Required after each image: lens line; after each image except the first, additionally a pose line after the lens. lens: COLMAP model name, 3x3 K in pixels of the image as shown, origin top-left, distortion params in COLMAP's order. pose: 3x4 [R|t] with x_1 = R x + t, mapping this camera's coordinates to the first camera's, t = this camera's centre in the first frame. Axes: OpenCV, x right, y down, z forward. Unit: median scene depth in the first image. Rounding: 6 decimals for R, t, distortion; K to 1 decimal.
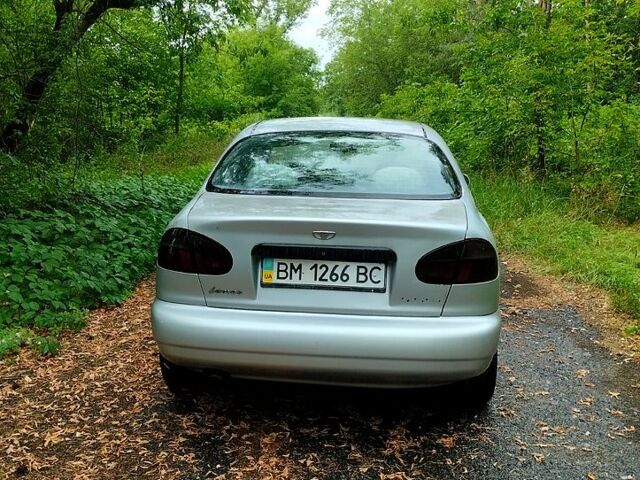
lens RADIAL K [[727.6, 0, 320.0], [0, 727.6, 240.0], [0, 0, 1]] dist [0.010989, -0.010579]
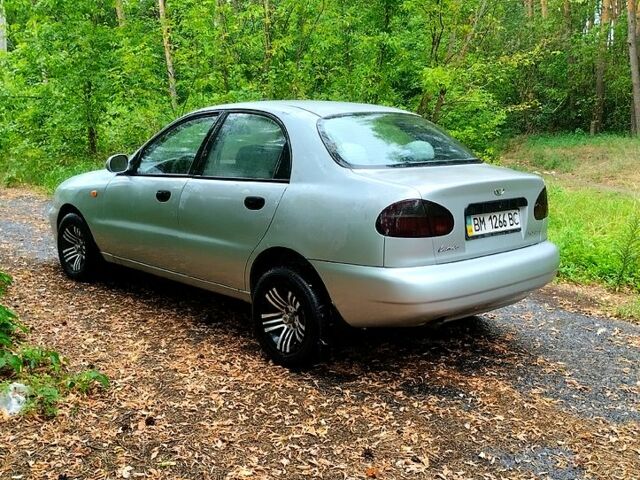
lens RADIAL K [[727.6, 0, 320.0], [0, 727.6, 240.0], [0, 0, 1]] dist [0.010989, -0.010579]
pose [[0.663828, -0.138473, 0.734954, -1.144668], [0.127824, 0.989257, 0.070932, -0.053454], [-0.736881, 0.046858, 0.674397, 0.365644]]
